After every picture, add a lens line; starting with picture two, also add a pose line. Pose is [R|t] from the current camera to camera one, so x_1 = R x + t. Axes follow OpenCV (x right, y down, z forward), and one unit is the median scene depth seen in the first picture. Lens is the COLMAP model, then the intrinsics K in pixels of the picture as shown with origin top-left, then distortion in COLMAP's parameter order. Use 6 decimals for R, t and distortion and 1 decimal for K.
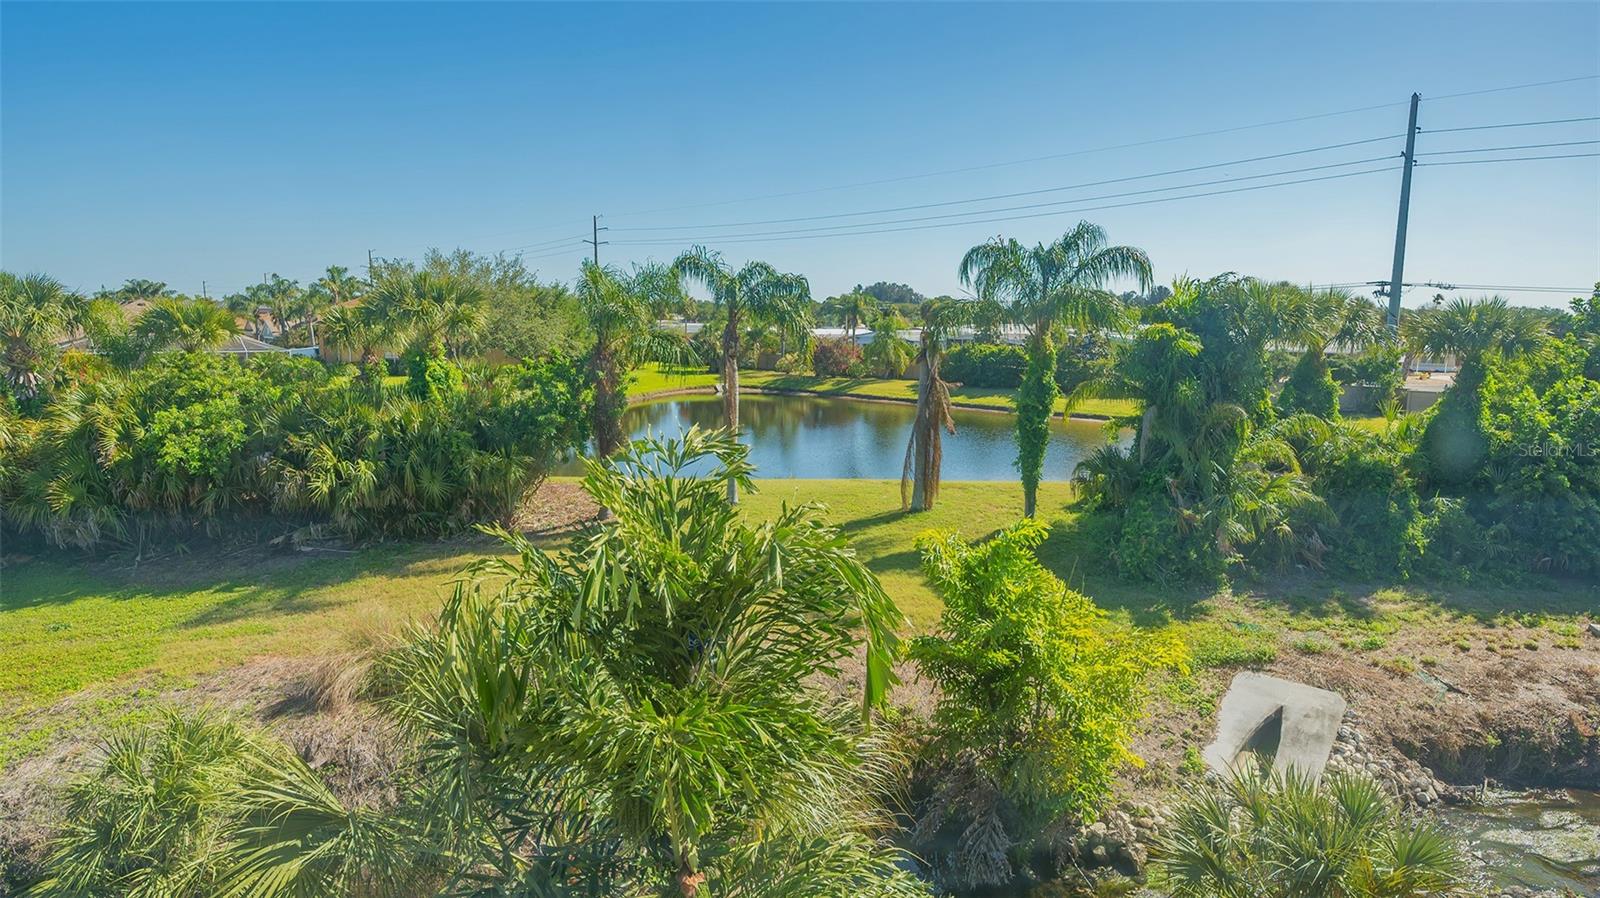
lens RADIAL K [[885.8, 0, 799.3], [0, 885.8, 449.4], [0, 0, 1]] dist [0.002086, 0.002260]
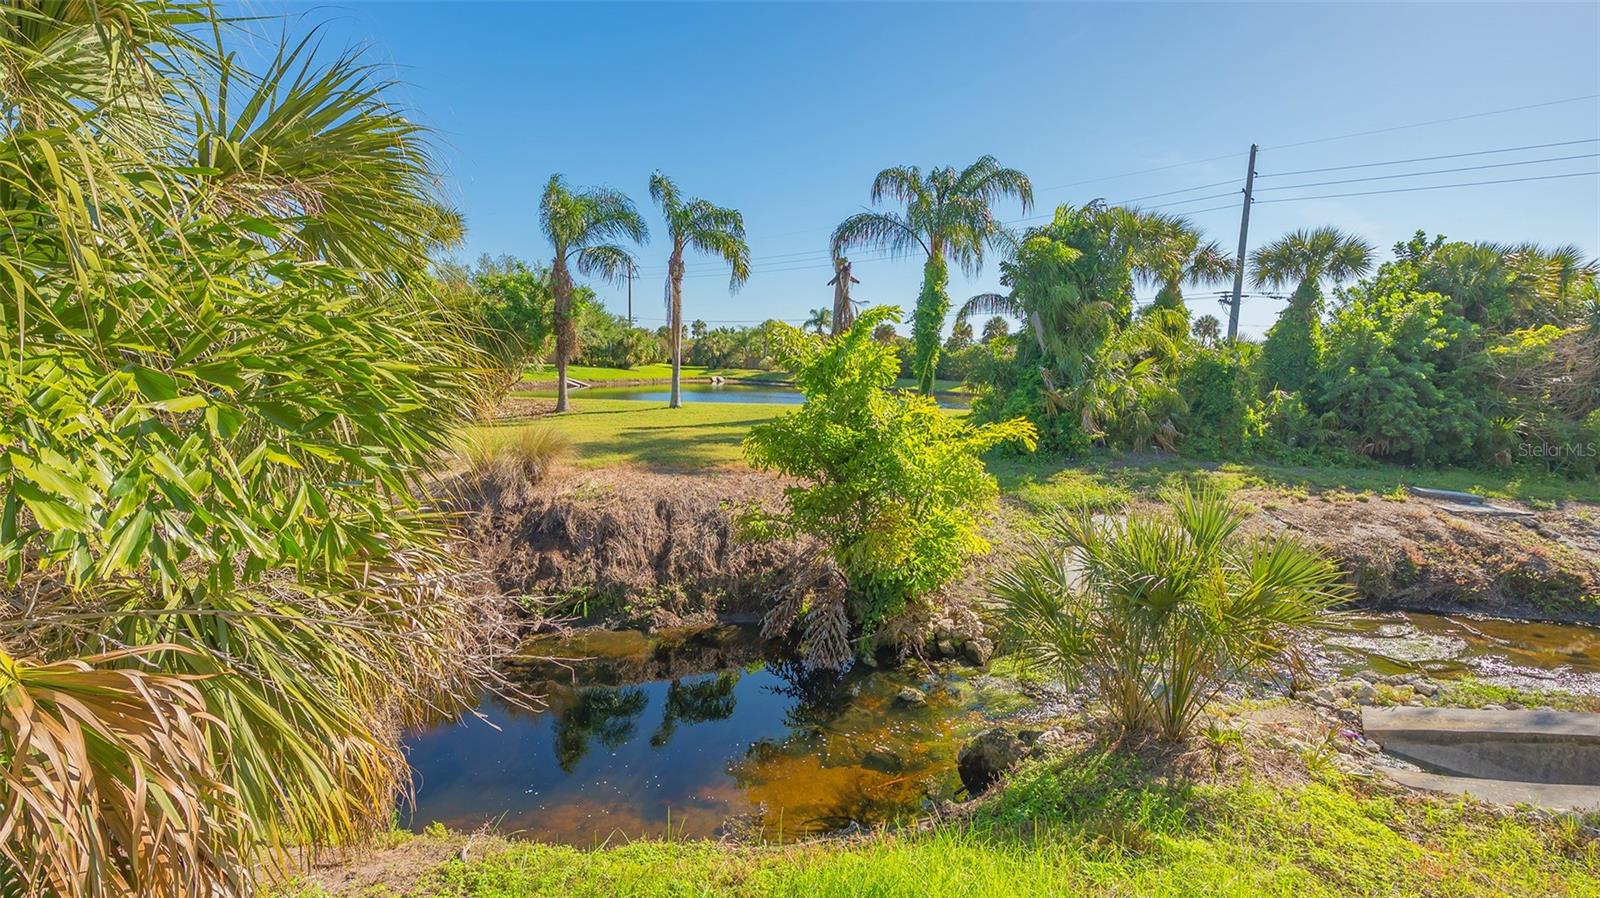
lens RADIAL K [[656.4, 0, 800.5], [0, 656.4, 448.8], [0, 0, 1]] dist [0.001325, -0.000299]
pose [[0.999514, 0.028392, 0.012880, 0.126245], [-0.028226, 0.999518, -0.012902, 0.194717], [-0.013240, 0.012532, 0.999834, 0.207719]]
